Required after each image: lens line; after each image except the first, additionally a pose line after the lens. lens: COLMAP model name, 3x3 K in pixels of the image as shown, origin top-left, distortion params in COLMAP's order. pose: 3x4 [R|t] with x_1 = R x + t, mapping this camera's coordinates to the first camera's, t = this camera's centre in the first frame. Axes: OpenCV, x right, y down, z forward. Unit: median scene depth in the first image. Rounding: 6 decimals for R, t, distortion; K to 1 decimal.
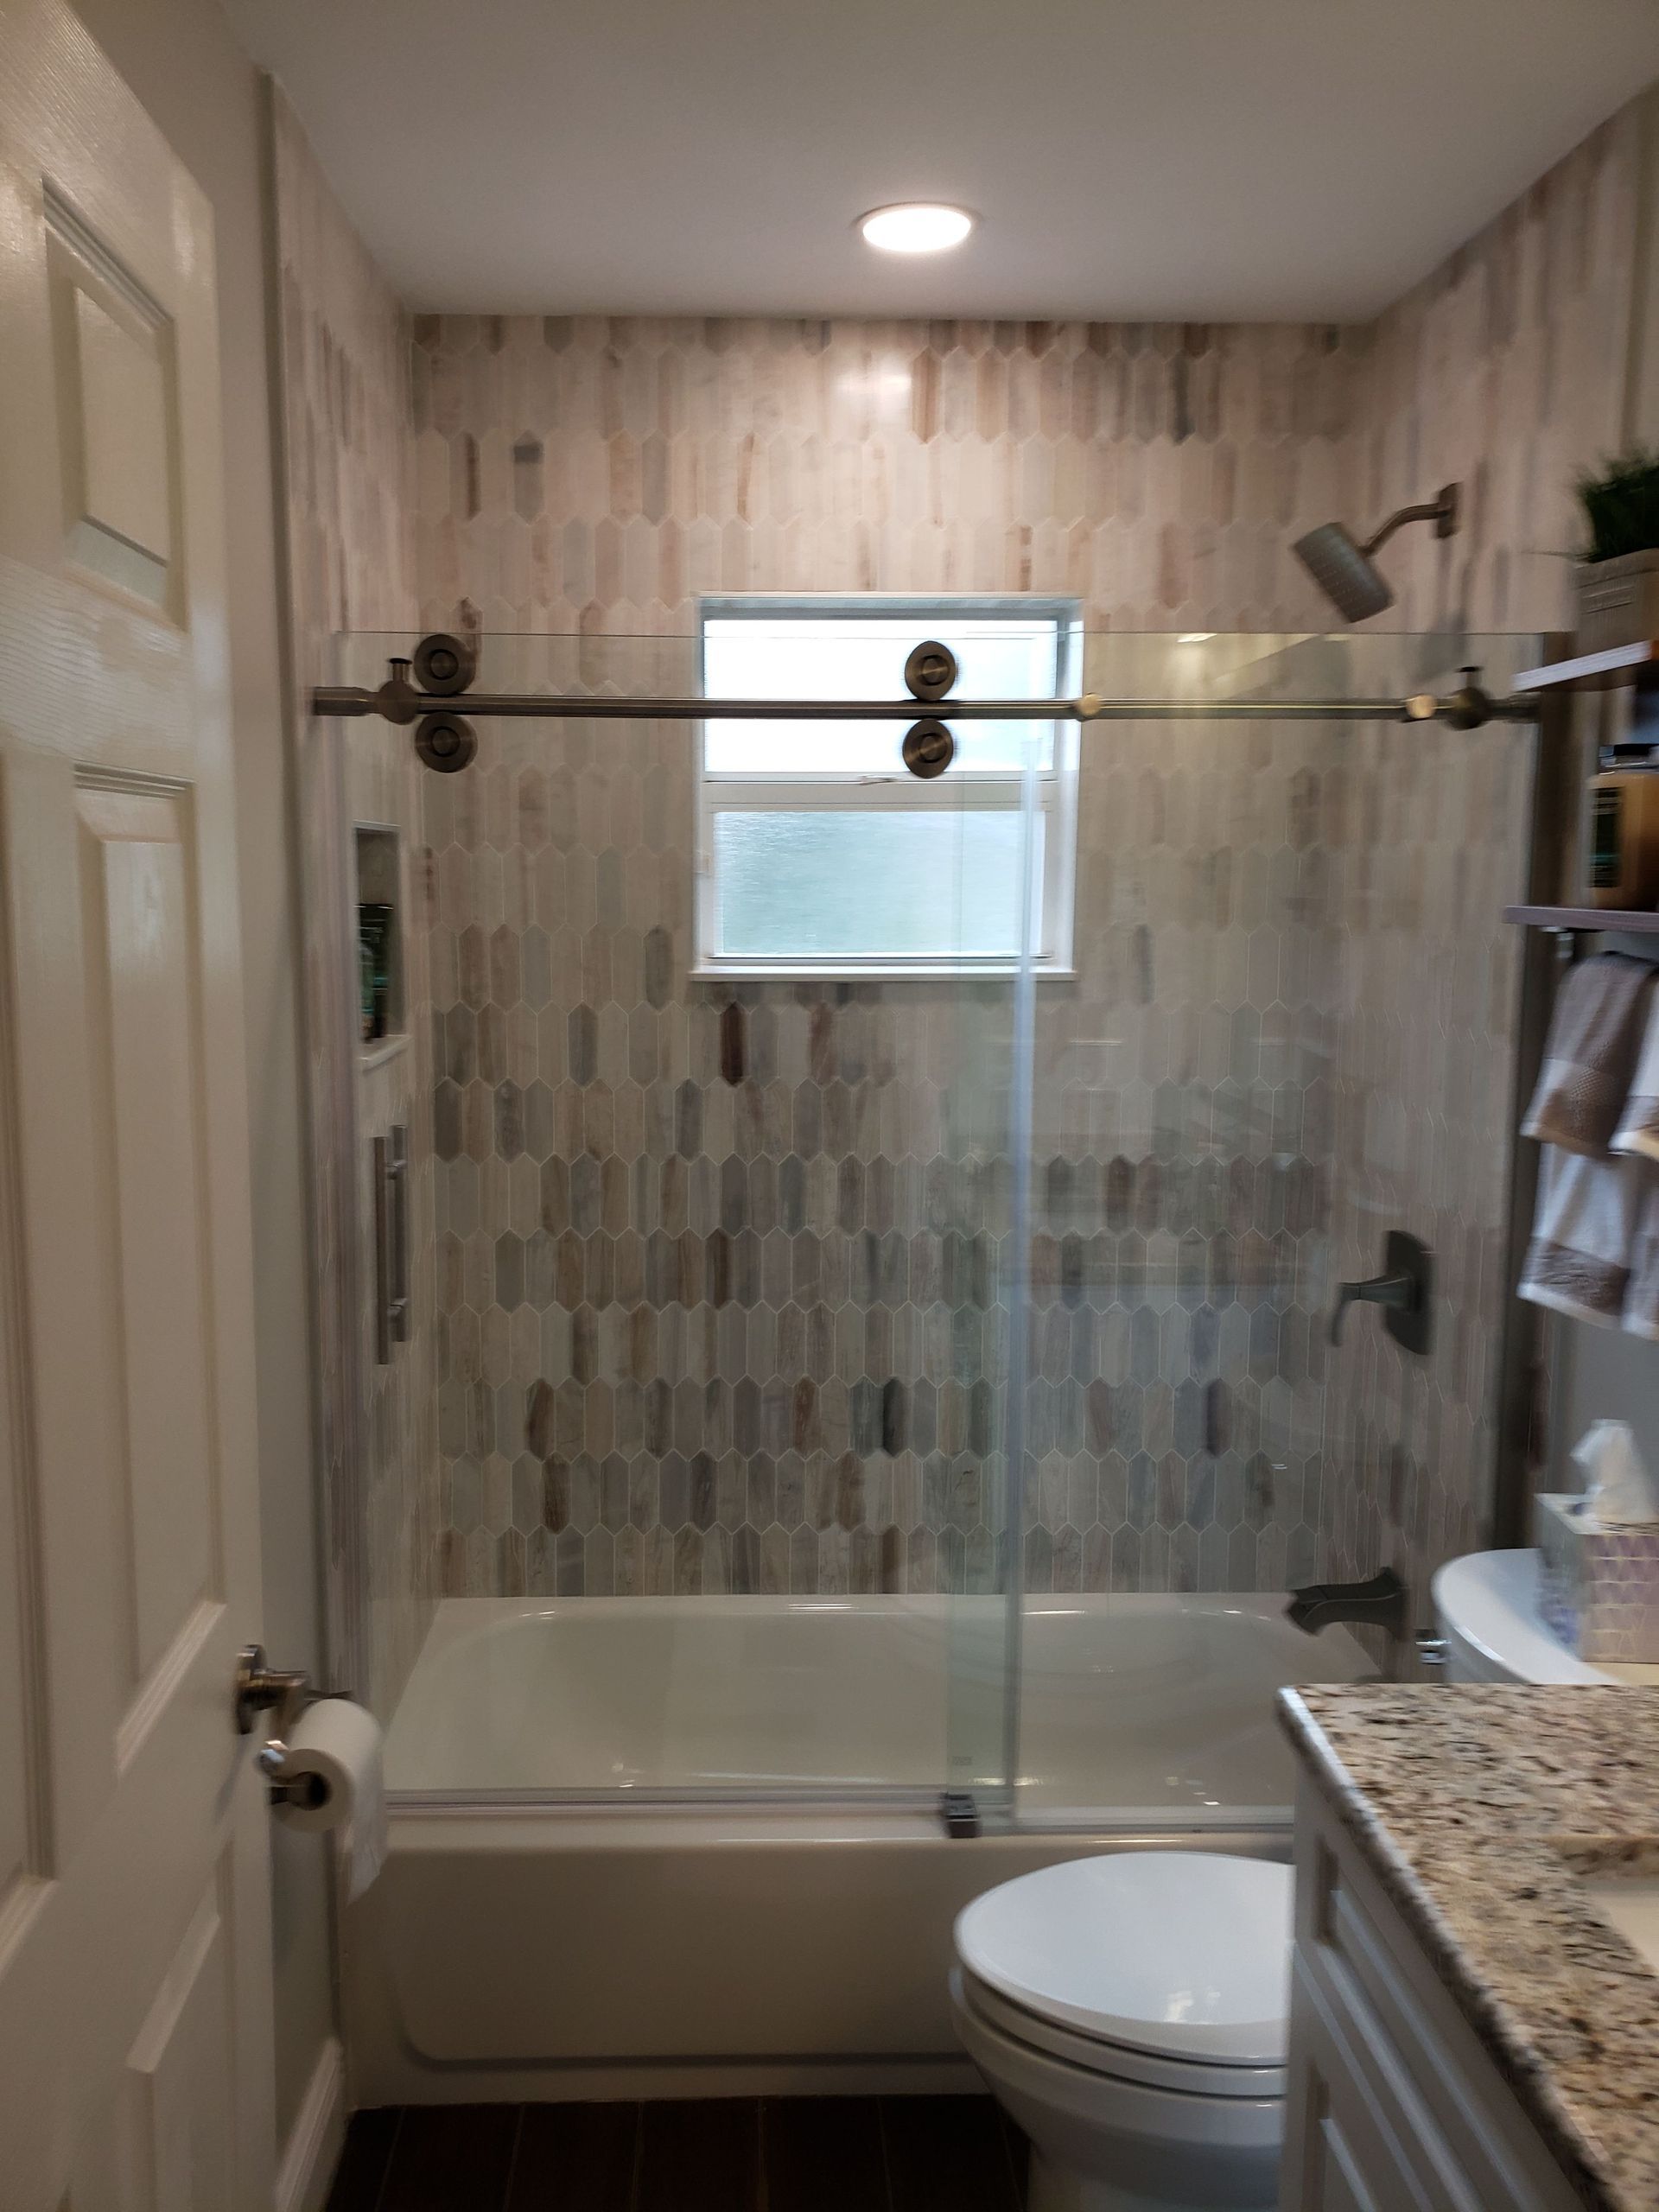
lens RADIAL K [[1727.7, 0, 821.9], [0, 1727.7, 1106.9], [0, 0, 1]] dist [0.047086, -0.026906]
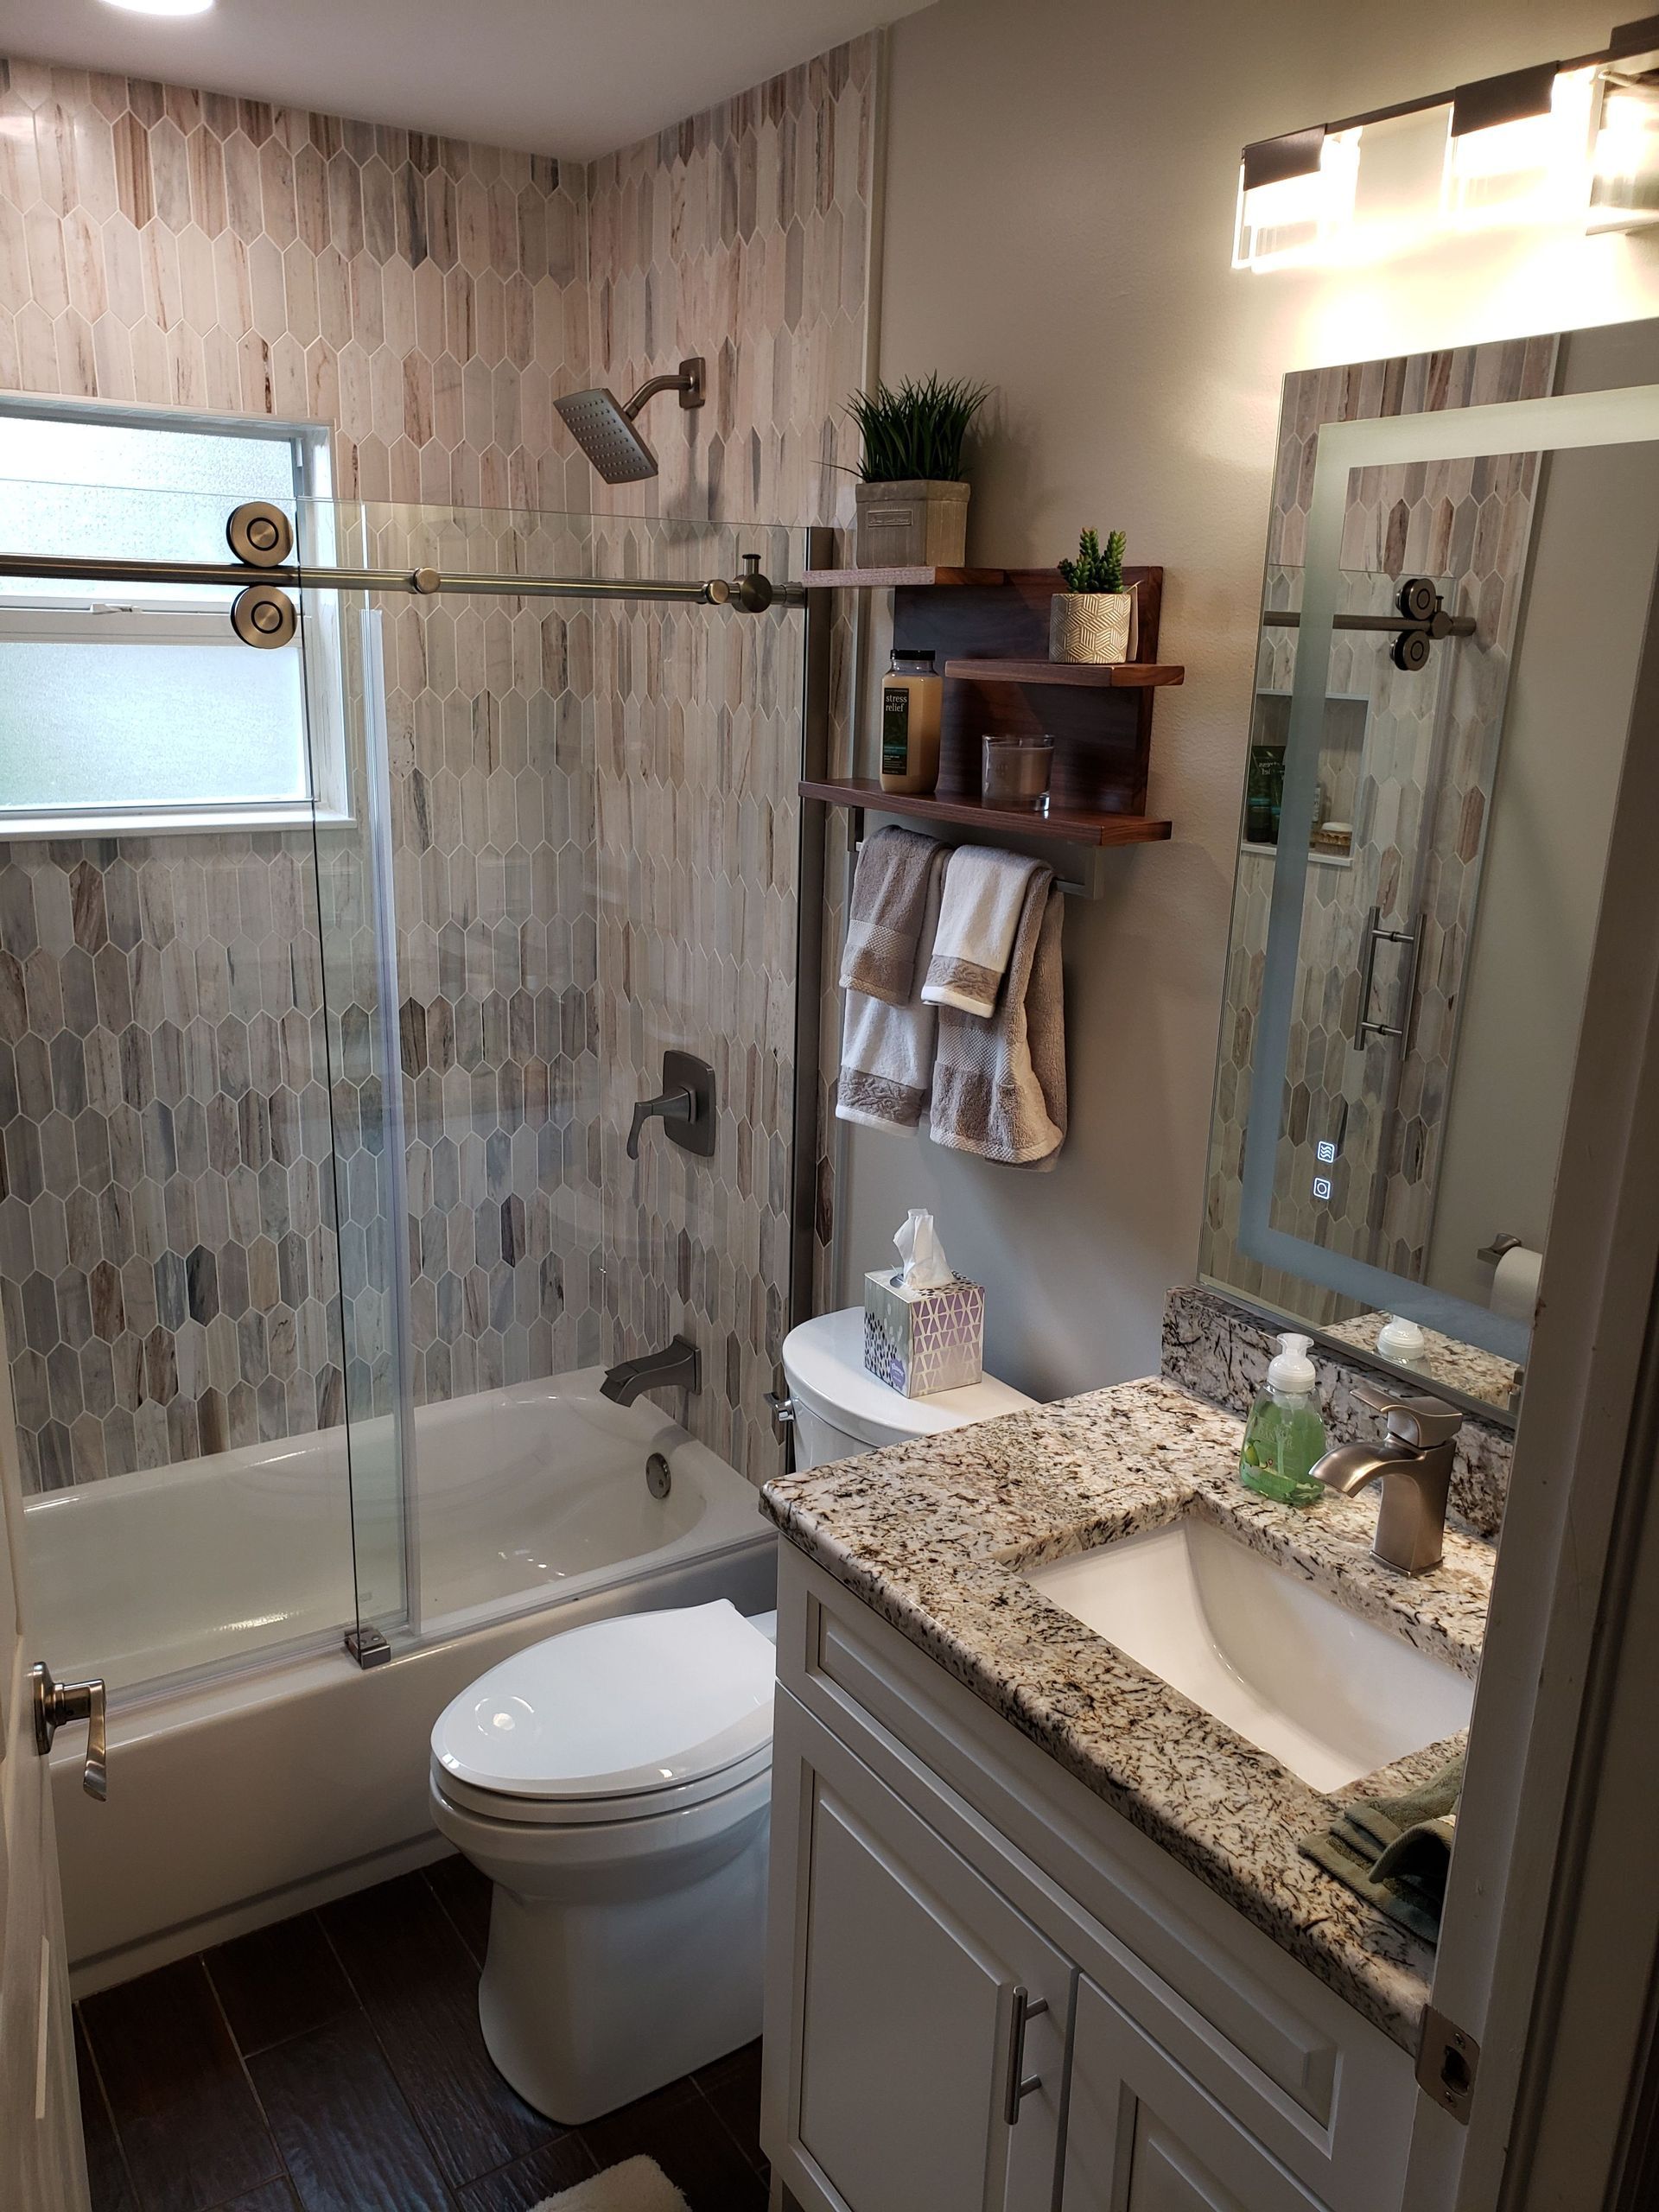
lens RADIAL K [[1727.7, 0, 791.1], [0, 1727.7, 1131.7], [0, 0, 1]] dist [0.047086, -0.026906]
pose [[0.848203, -0.136362, 0.511817, -0.183127], [0.046321, 0.981687, 0.184782, -0.078782], [-0.527642, -0.133025, 0.838987, 0.009371]]
